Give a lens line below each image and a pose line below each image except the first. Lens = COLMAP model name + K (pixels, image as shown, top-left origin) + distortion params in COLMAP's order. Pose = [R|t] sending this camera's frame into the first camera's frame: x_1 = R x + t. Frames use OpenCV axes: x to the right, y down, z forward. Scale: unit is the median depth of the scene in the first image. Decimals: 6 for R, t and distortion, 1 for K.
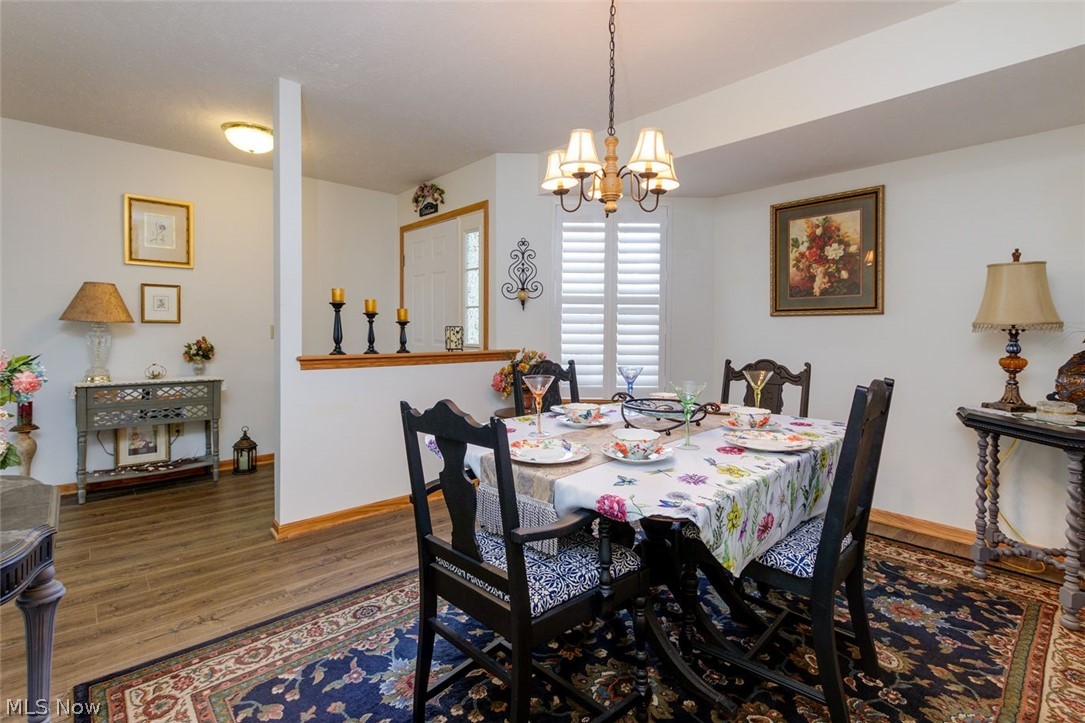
lens RADIAL K [[509.1, 0, 544.3], [0, 509.1, 333.1], [0, 0, 1]] dist [0.000634, 0.000344]
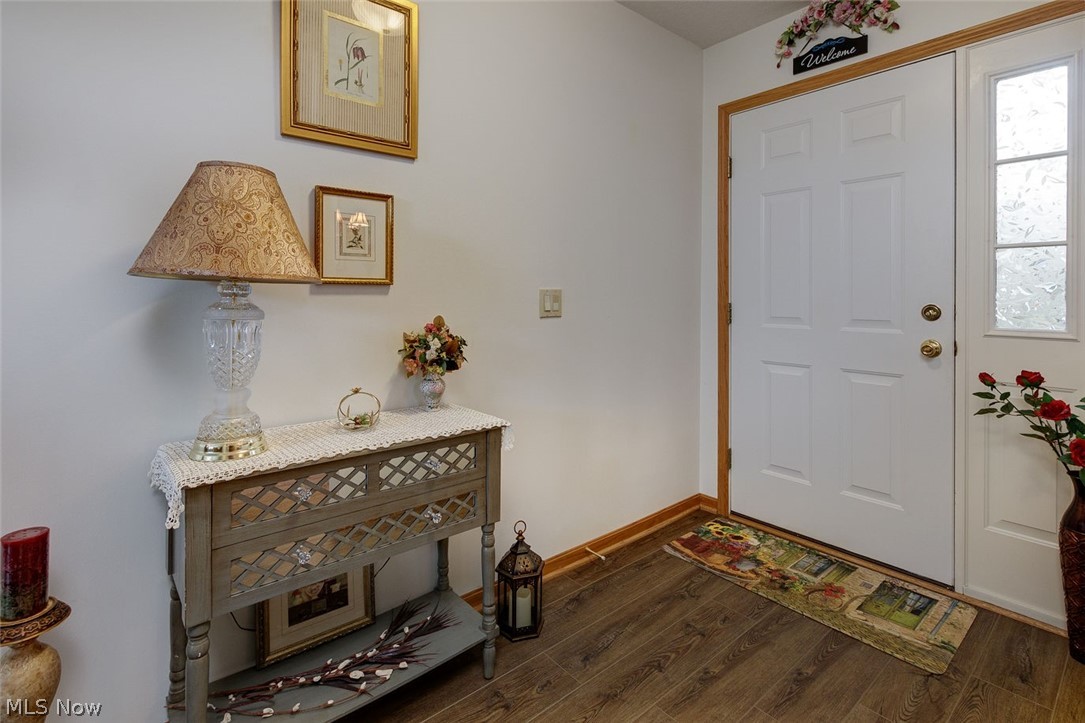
lens RADIAL K [[530.2, 0, 541.7], [0, 530.2, 295.6], [0, 0, 1]] dist [0.015454, 0.000041]
pose [[0.998053, 0.002478, -0.062329, -0.479912], [-0.002935, 0.999970, -0.007235, -0.006628], [0.062309, 0.007404, 0.998029, 0.483567]]
